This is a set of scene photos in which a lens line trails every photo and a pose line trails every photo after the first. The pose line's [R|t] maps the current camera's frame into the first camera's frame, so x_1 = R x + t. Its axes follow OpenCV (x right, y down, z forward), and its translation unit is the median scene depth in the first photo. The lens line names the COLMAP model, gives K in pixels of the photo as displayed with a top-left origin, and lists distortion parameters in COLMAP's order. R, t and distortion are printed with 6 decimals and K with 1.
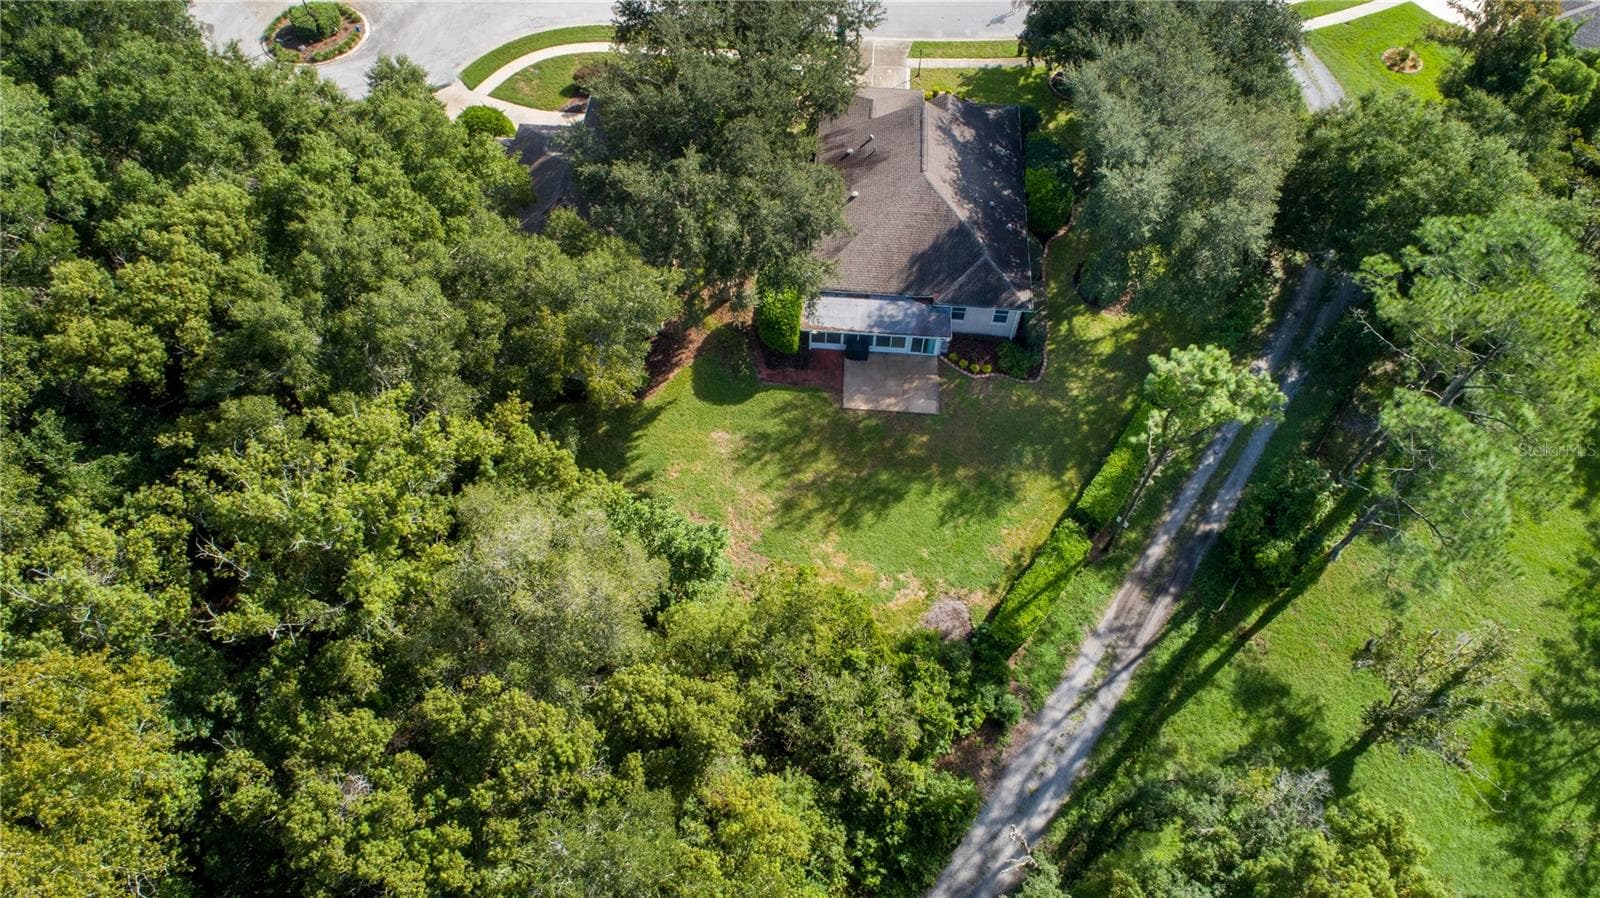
lens RADIAL K [[1038.3, 0, 805.8], [0, 1038.3, 458.9], [0, 0, 1]] dist [0.008945, 0.000801]
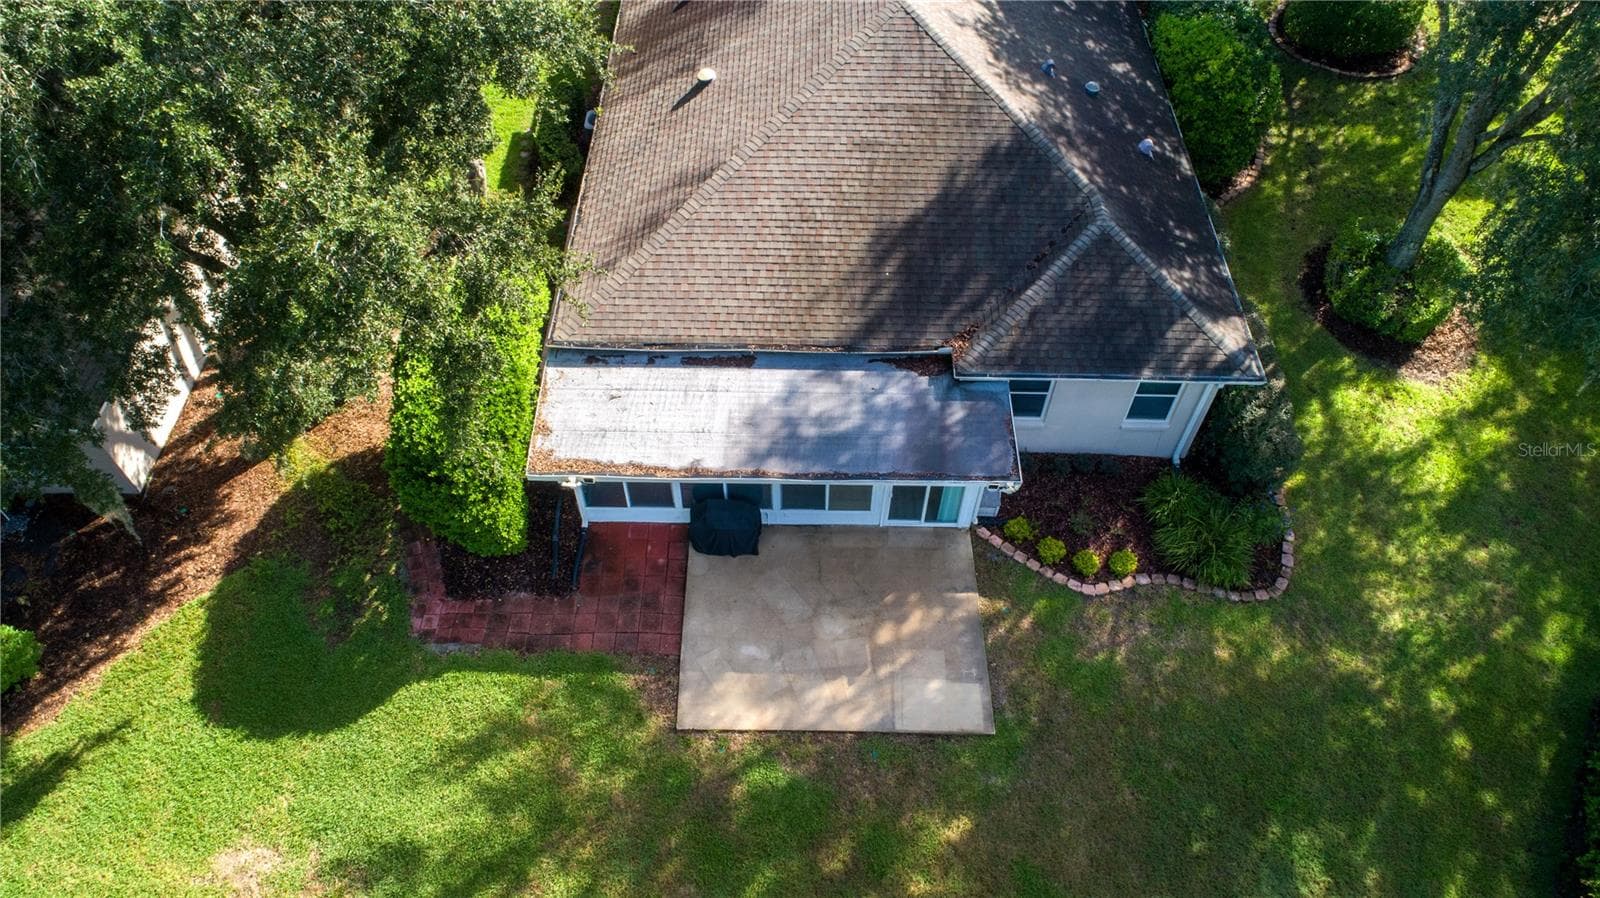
lens RADIAL K [[1038.3, 0, 805.8], [0, 1038.3, 458.9], [0, 0, 1]] dist [0.008945, 0.000801]
pose [[0.998472, -0.048455, 0.026570, 0.067259], [0.049999, 0.996891, -0.060901, -0.105130], [-0.023536, 0.062137, 0.997790, 0.679547]]
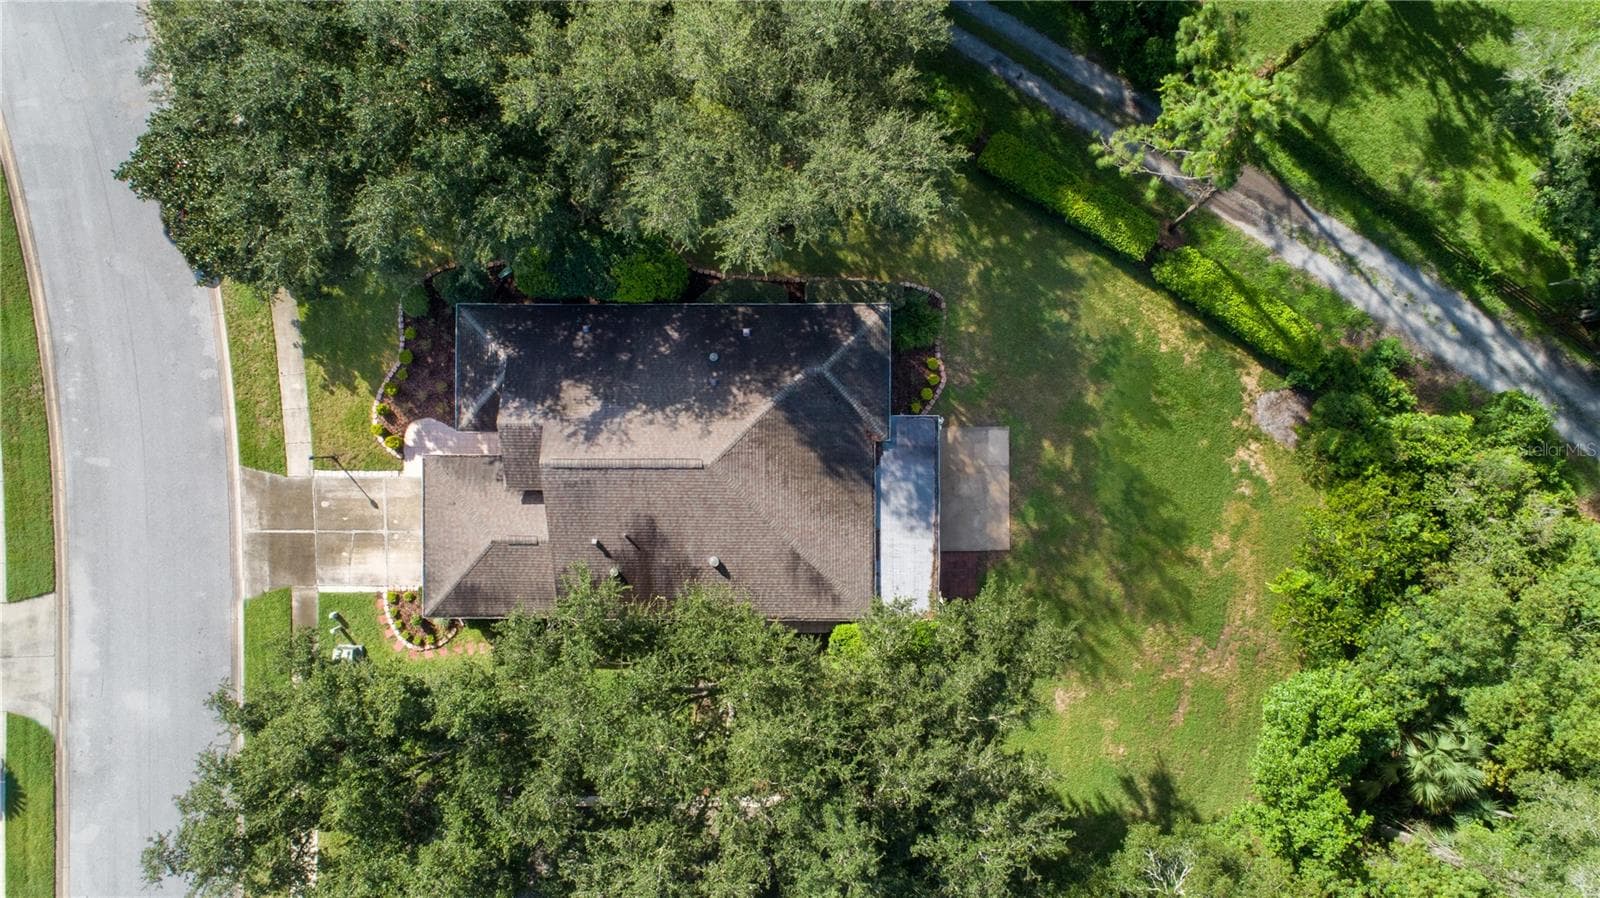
lens RADIAL K [[1038.3, 0, 805.8], [0, 1038.3, 458.9], [0, 0, 1]] dist [0.008945, 0.000801]
pose [[-0.064909, -0.997600, -0.024107, 0.130989], [0.838433, -0.067621, 0.540793, -0.586960], [-0.541125, 0.014890, 0.840810, 0.418161]]
